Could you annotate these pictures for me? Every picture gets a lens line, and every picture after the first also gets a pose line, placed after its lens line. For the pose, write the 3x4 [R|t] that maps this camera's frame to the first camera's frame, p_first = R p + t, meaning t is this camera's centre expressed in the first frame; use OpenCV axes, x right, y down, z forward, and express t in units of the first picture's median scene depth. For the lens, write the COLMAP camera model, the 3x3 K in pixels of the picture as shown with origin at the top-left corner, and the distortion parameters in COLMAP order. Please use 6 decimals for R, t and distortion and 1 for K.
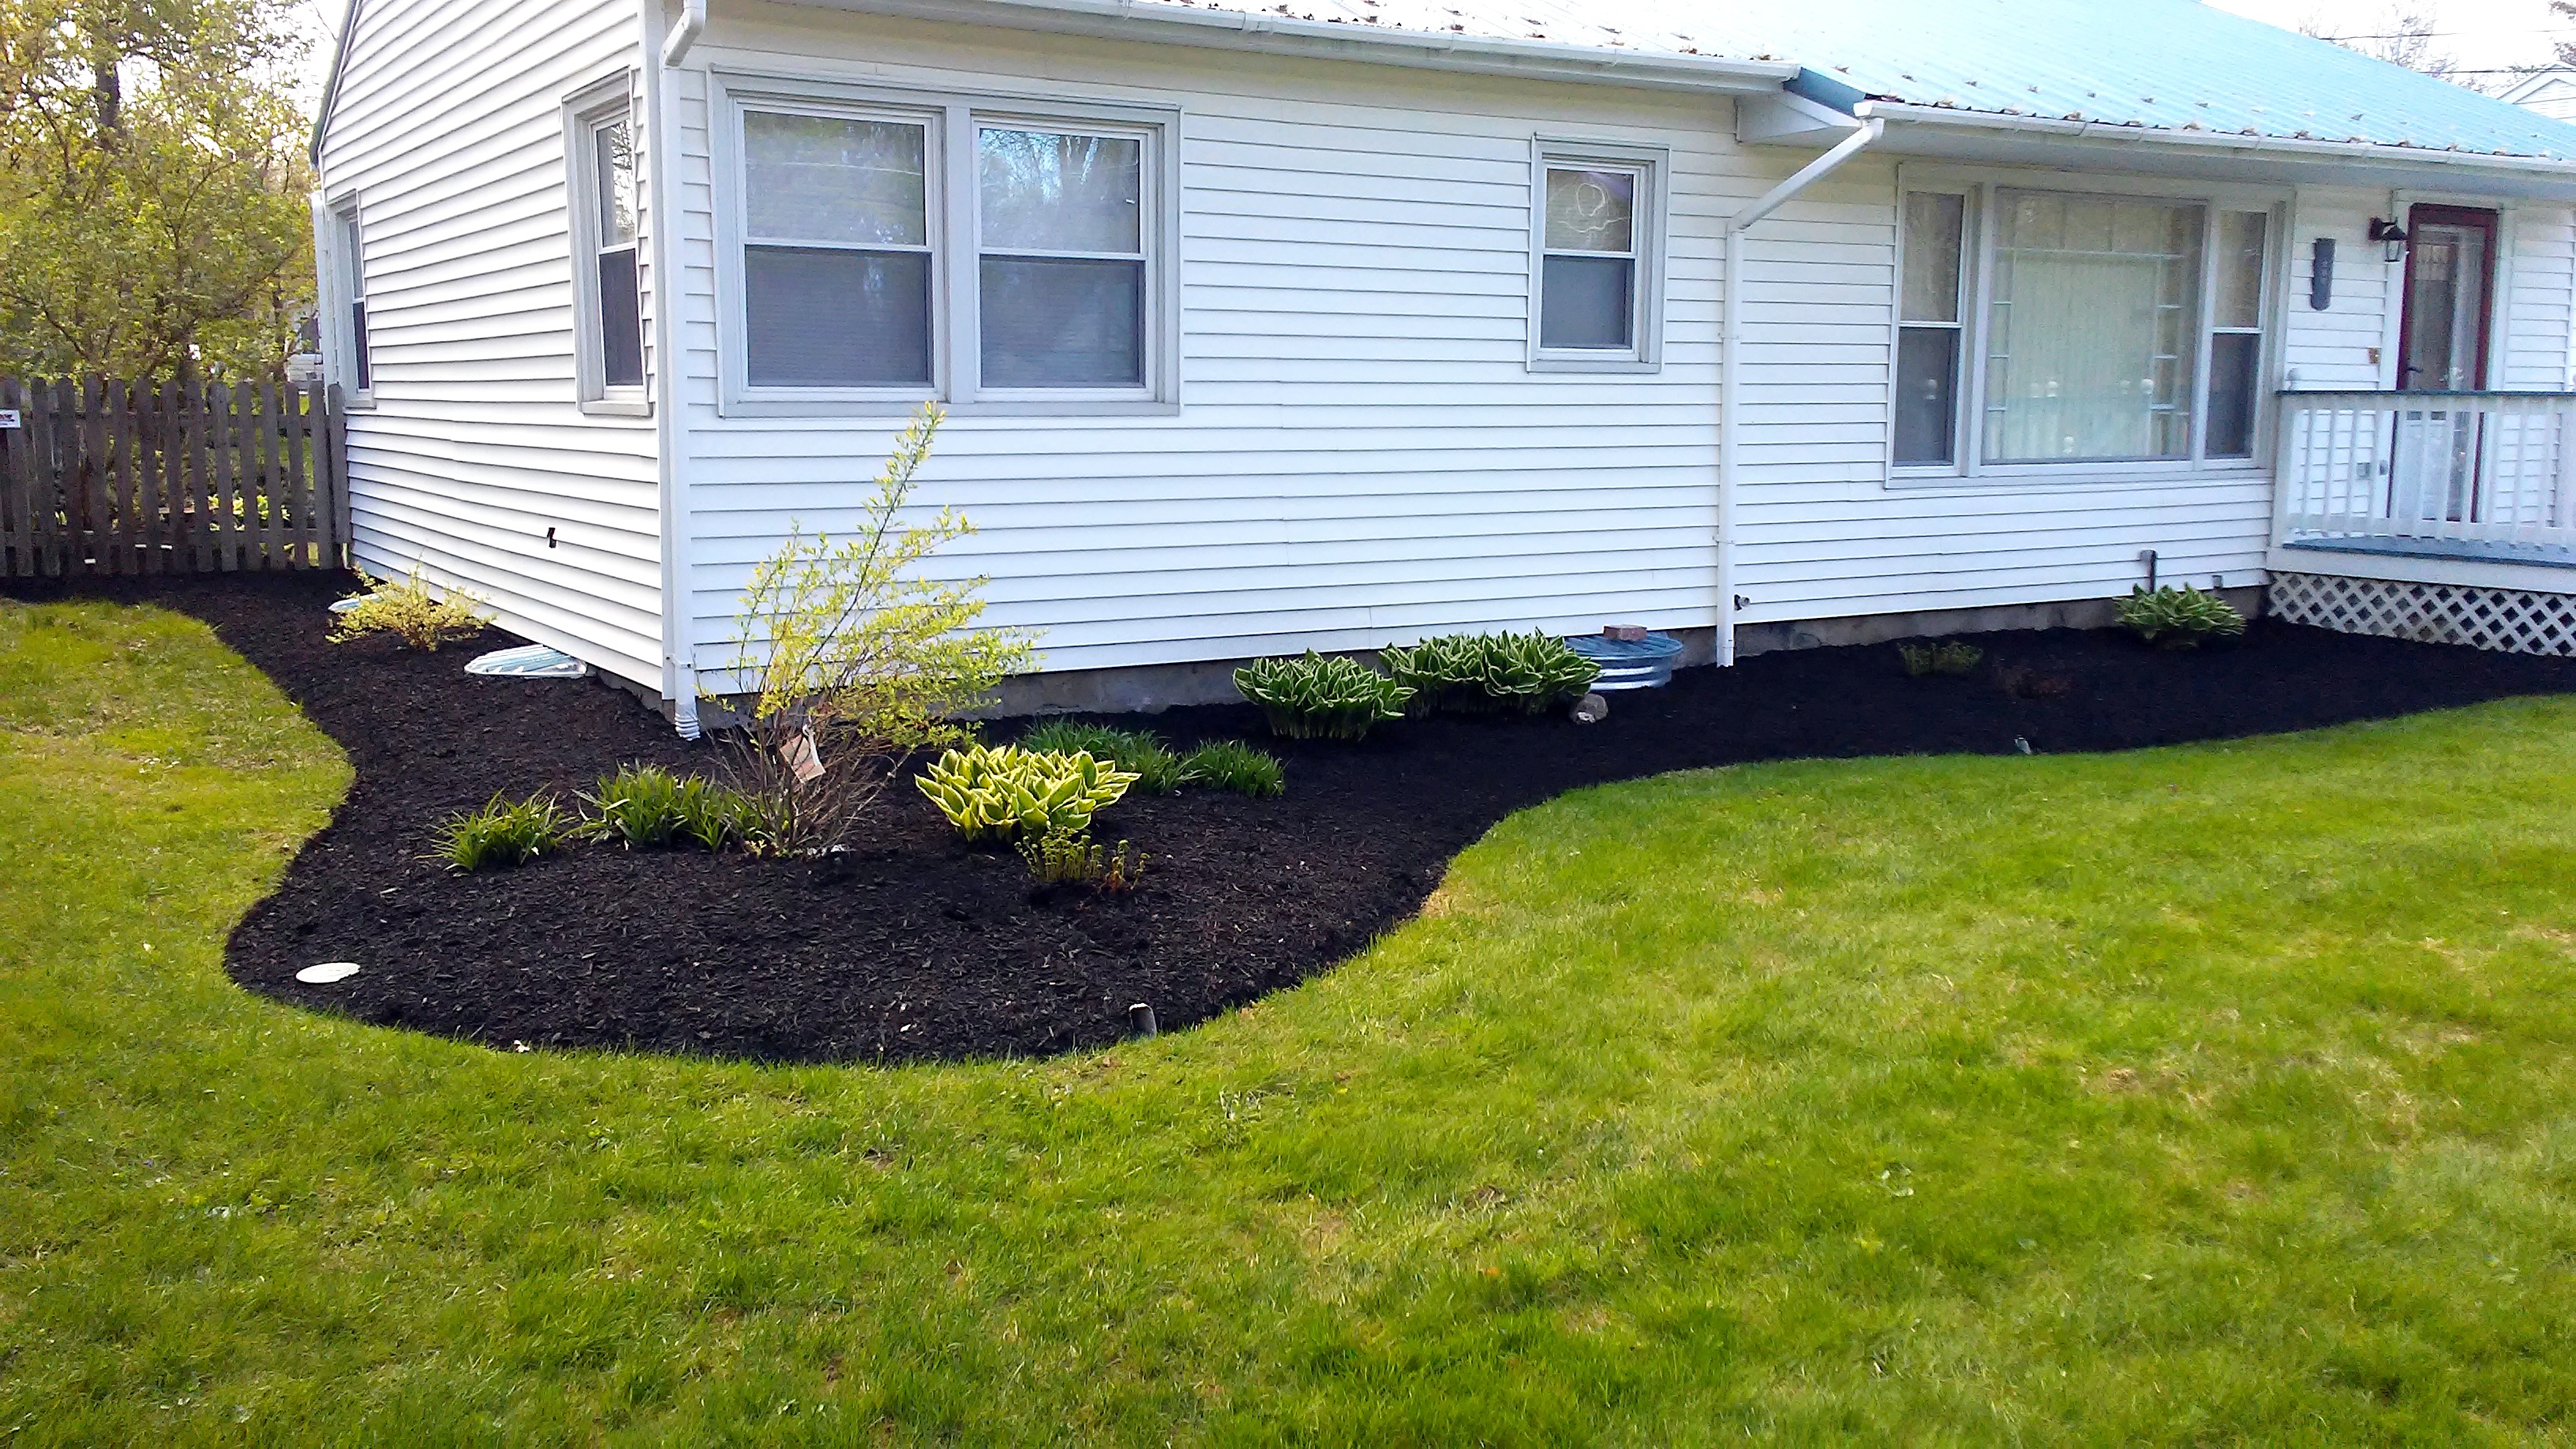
lens RADIAL K [[2255.8, 0, 1288.0], [0, 2255.8, 724.5], [0, 0, 1]] dist [0.068923, 0.002571]
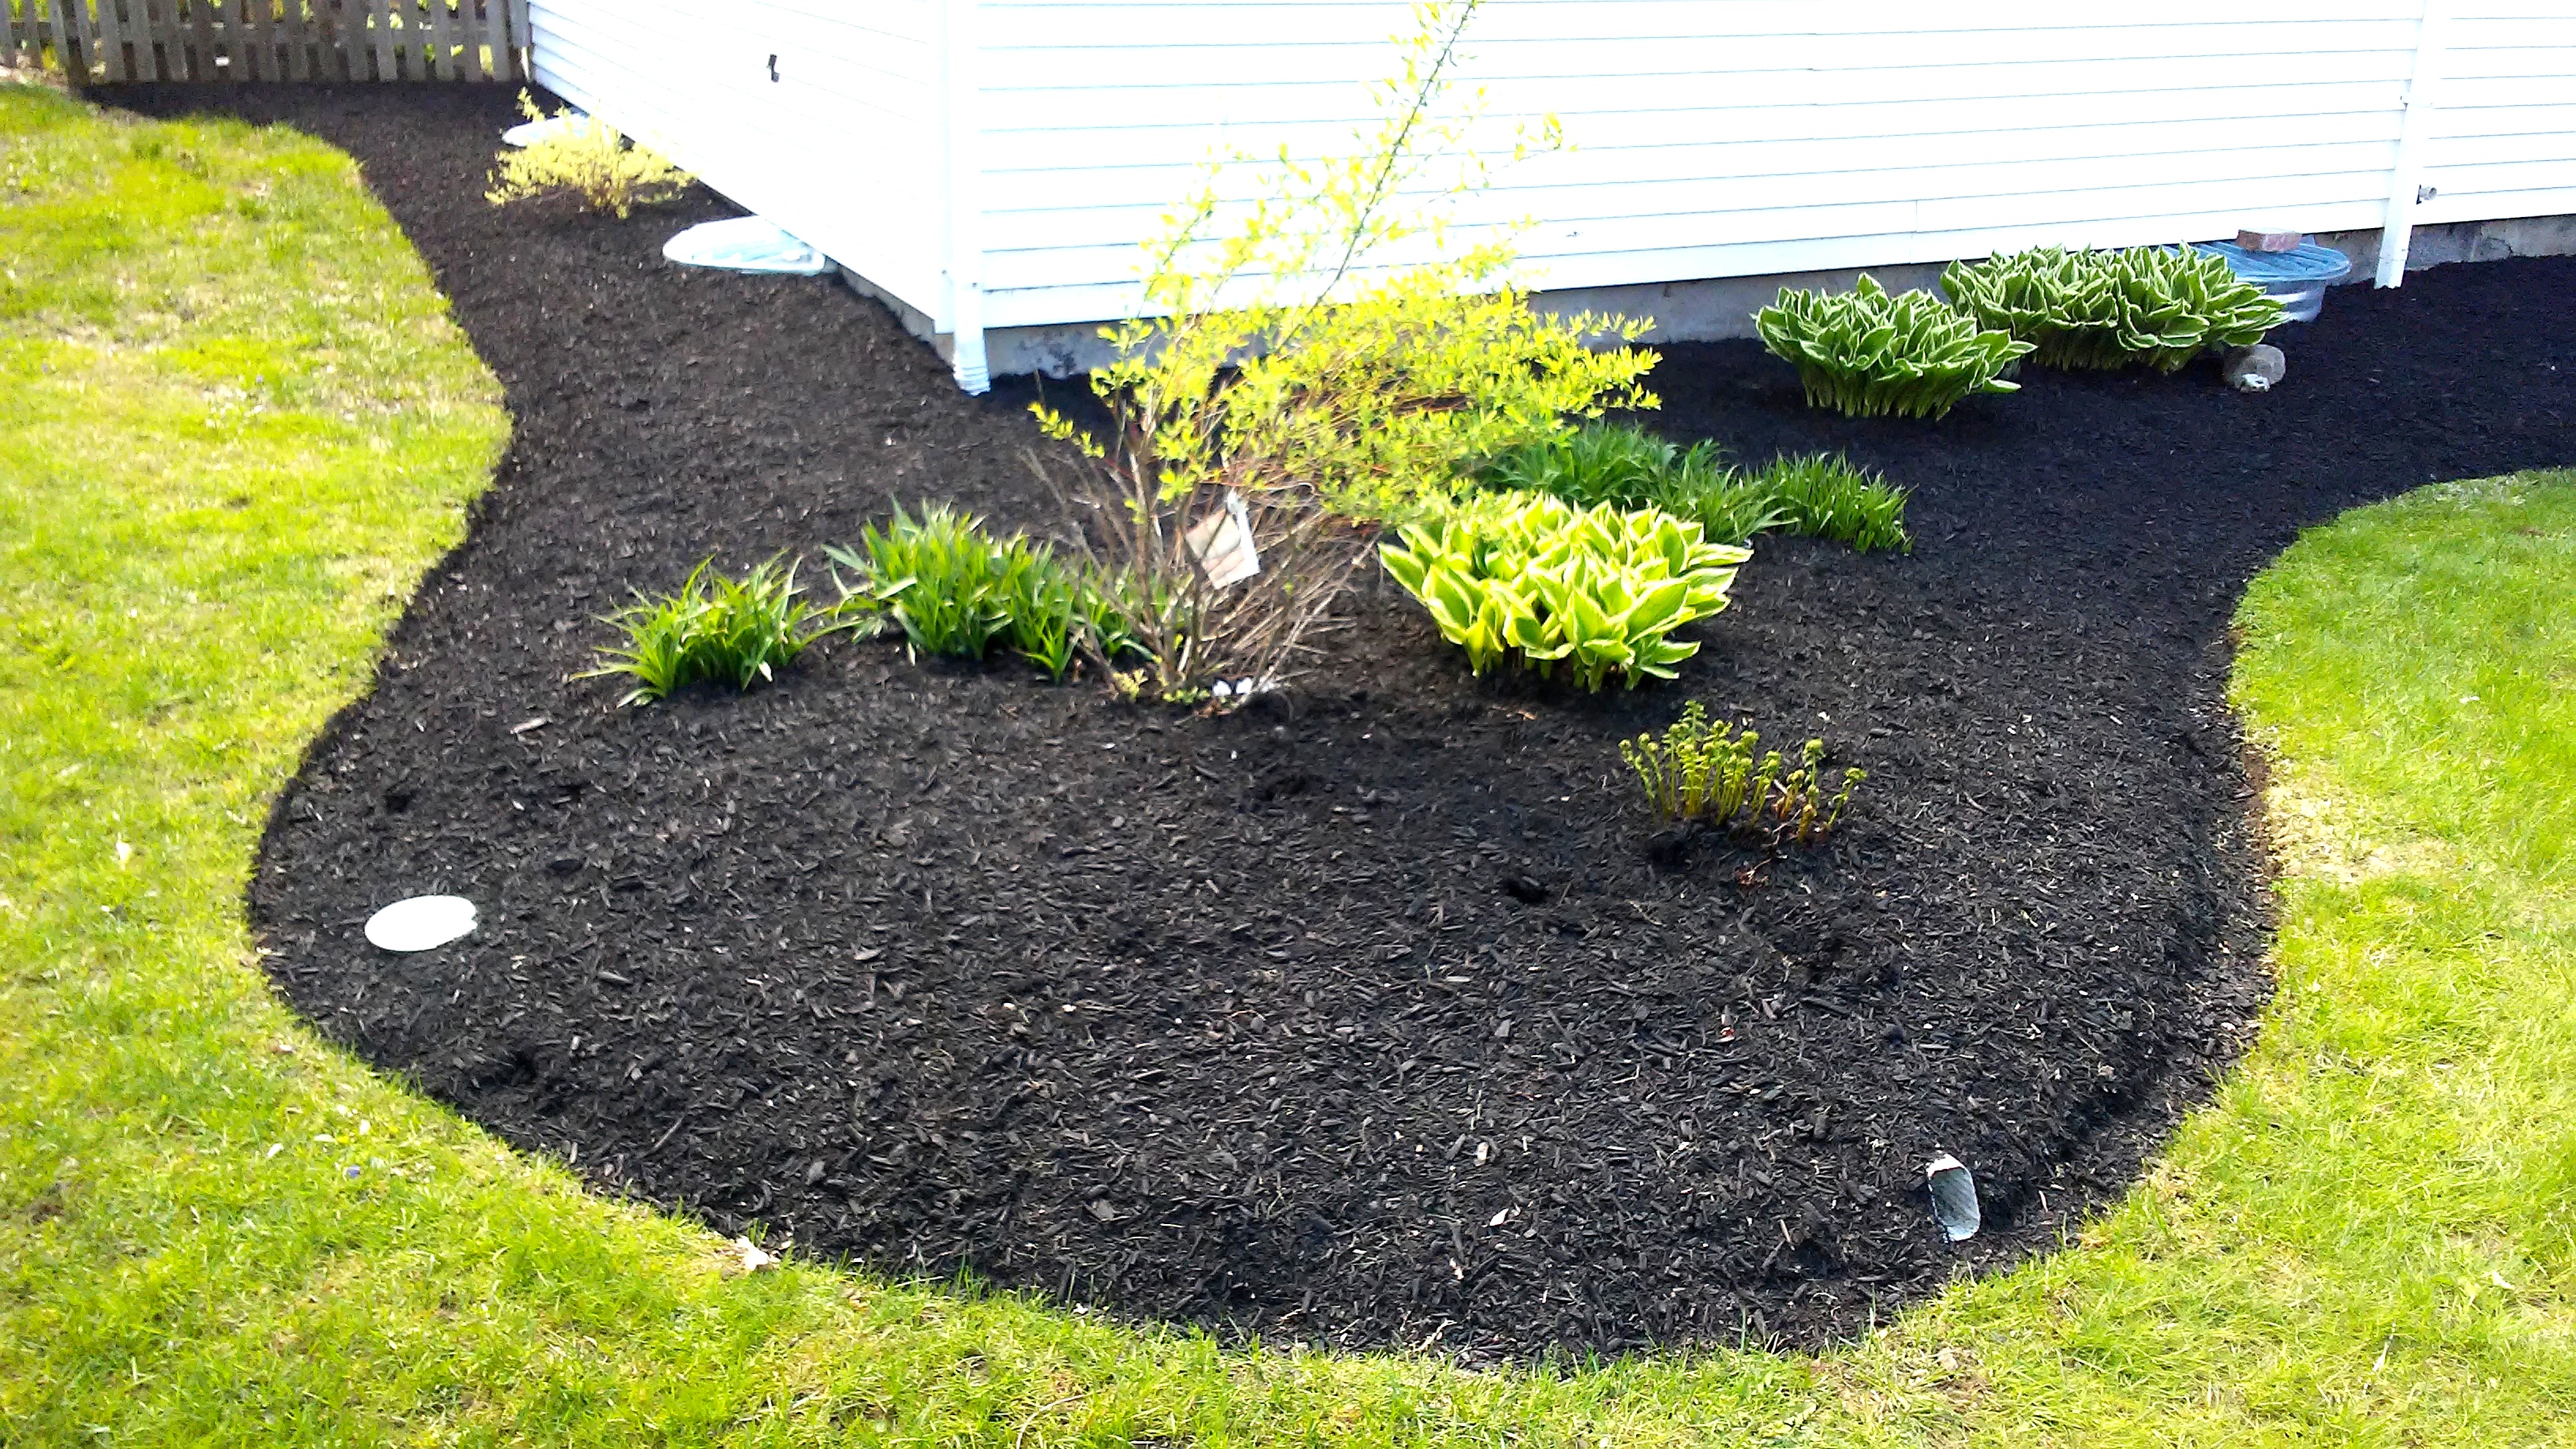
lens RADIAL K [[2198.6, 0, 1288.0], [0, 2198.6, 724.5], [0, 0, 1]] dist [0.053500, 0.007009]
pose [[0.995516, 0.050384, -0.080064, -0.119808], [-0.031542, 0.974719, 0.221196, -0.050384], [0.089184, -0.217679, 0.971937, 0.362410]]
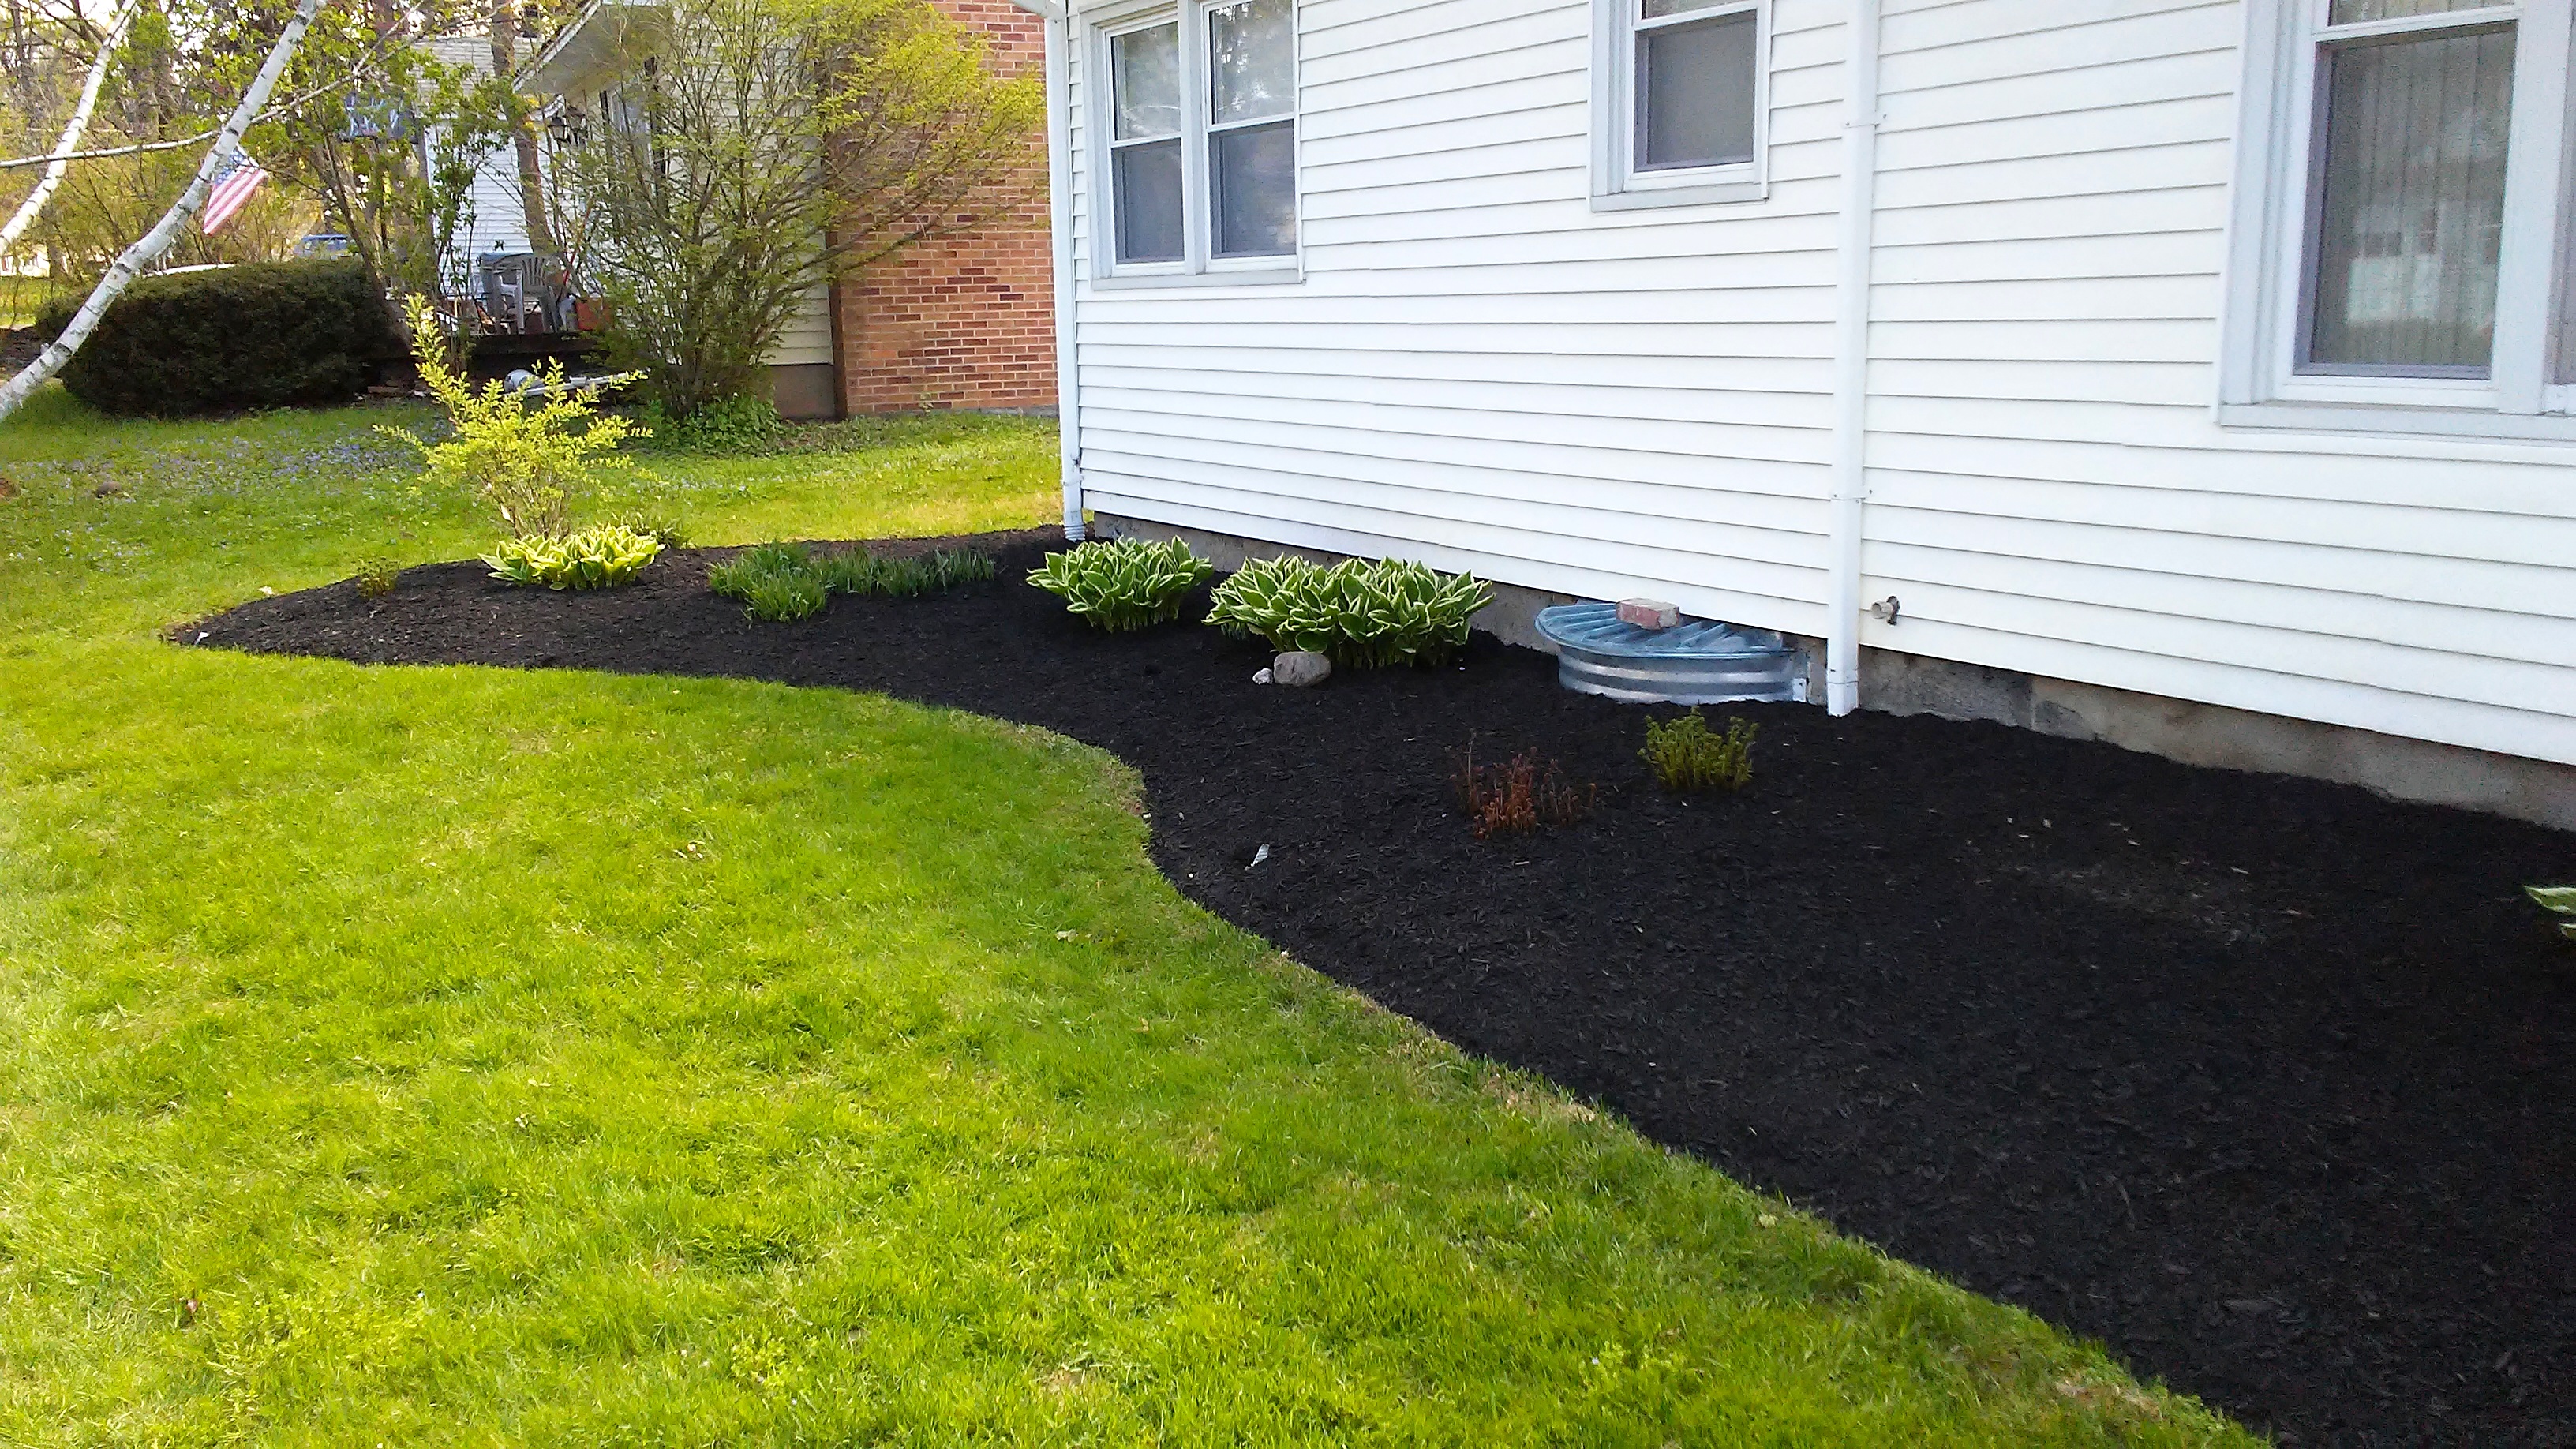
lens RADIAL K [[2255.8, 0, 1288.0], [0, 2255.8, 724.5], [0, 0, 1]] dist [0.068923, 0.002571]
pose [[-0.022212, 0.189052, -0.981716, 1.041175], [-0.117036, 0.974715, 0.190352, -0.160294], [0.992879, 0.119124, 0.000476, 1.195342]]
